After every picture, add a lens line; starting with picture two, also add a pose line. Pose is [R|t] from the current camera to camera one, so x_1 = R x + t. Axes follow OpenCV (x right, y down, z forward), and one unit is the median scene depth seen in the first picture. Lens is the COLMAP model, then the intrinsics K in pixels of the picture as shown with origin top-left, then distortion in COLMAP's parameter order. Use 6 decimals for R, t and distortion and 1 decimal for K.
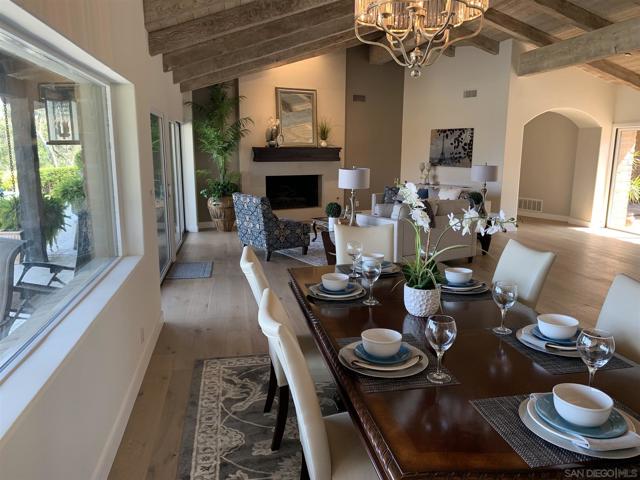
lens RADIAL K [[492.2, 0, 320.0], [0, 492.2, 240.0], [0, 0, 1]] dist [0.008209, -0.028899]
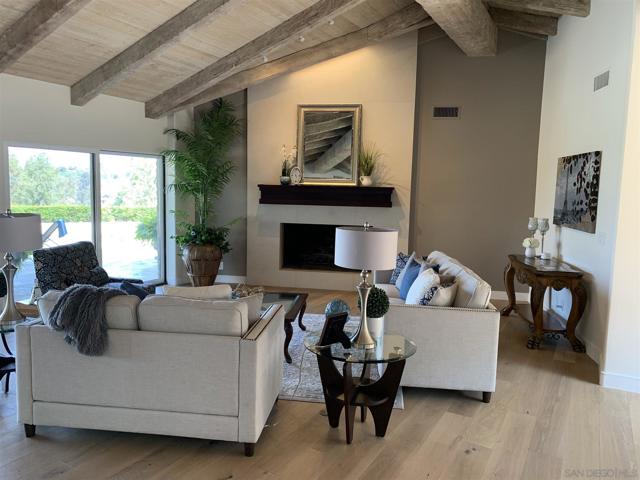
lens RADIAL K [[483.7, 0, 320.0], [0, 483.7, 240.0], [0, 0, 1]] dist [-0.002472, -0.005623]
pose [[0.760303, 0.085985, -0.643853, 0.400132], [-0.139728, 0.989645, -0.032835, -0.086150], [0.634363, 0.114929, 0.764444, 0.464942]]
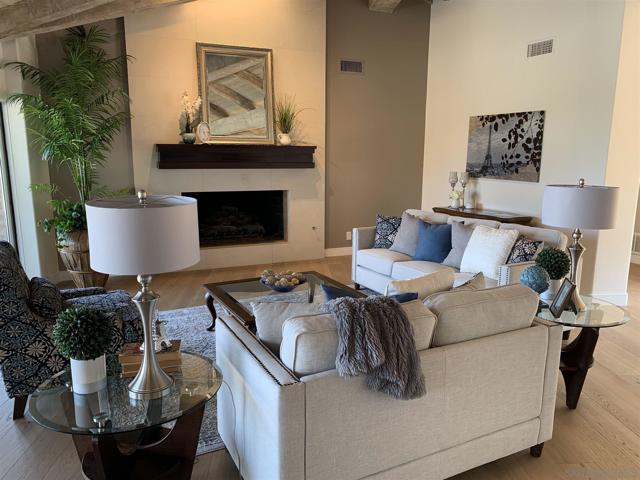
lens RADIAL K [[492.2, 0, 320.0], [0, 492.2, 240.0], [0, 0, 1]] dist [0.008209, -0.028899]
pose [[0.993658, 0.023454, -0.109975, 0.121349], [-0.024306, 0.999684, -0.006417, -0.070400], [0.109790, 0.009049, 0.993914, 0.411162]]
